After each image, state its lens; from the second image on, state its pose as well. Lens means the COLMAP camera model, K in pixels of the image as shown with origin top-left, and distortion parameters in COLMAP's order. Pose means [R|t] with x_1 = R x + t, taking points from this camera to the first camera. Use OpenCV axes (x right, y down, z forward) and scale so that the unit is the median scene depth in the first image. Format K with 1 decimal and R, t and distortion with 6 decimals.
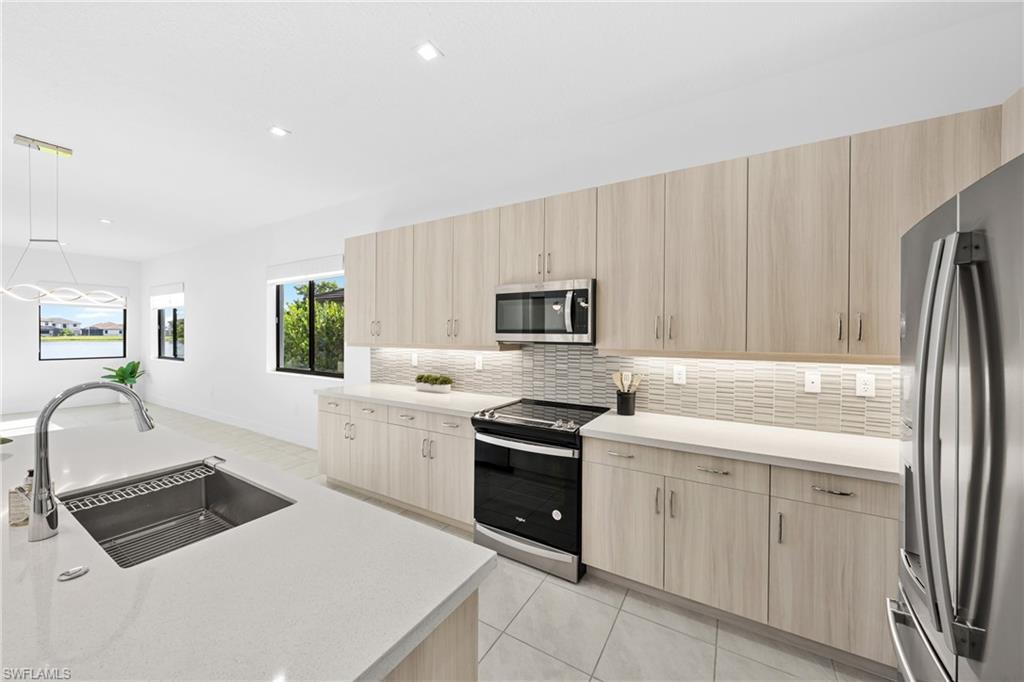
lens RADIAL K [[362.9, 0, 512.0], [0, 362.9, 341.0], [0, 0, 1]] dist [-0.000143, -0.000012]
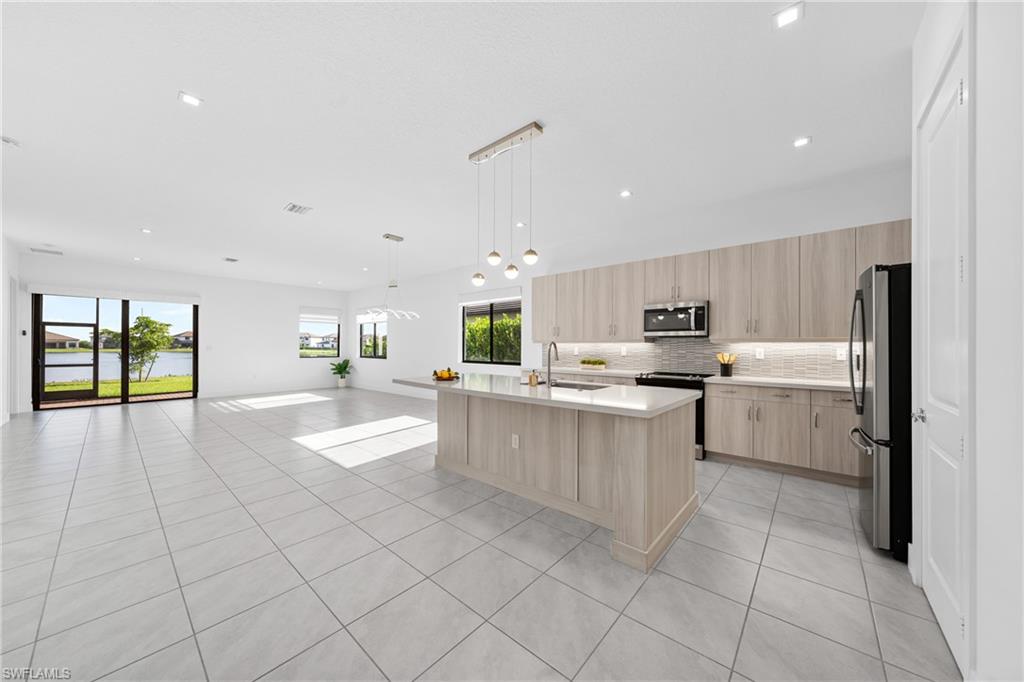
lens RADIAL K [[349.2, 0, 509.1], [0, 349.2, 348.5], [0, 0, 1]] dist [-0.000313, -0.000011]
pose [[0.984800, -0.000067, -0.173691, -0.415692], [-0.002454, 0.999895, -0.014298, 0.089636], [0.173674, 0.014507, 0.984696, -0.824118]]
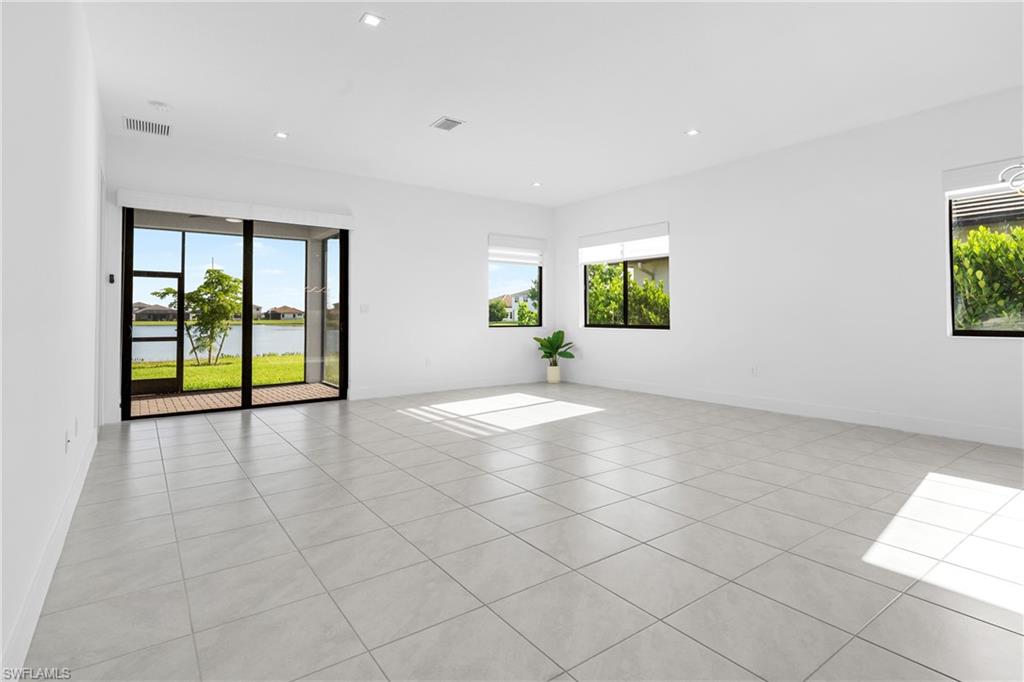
lens RADIAL K [[507.9, 0, 513.2], [0, 507.9, 312.6], [0, 0, 1]] dist [-0.001774, -0.000245]
pose [[0.924927, -0.009742, -0.380021, -2.067433], [-0.000931, 0.999610, -0.027893, 0.139923], [0.380144, 0.026153, 0.924557, -0.204400]]
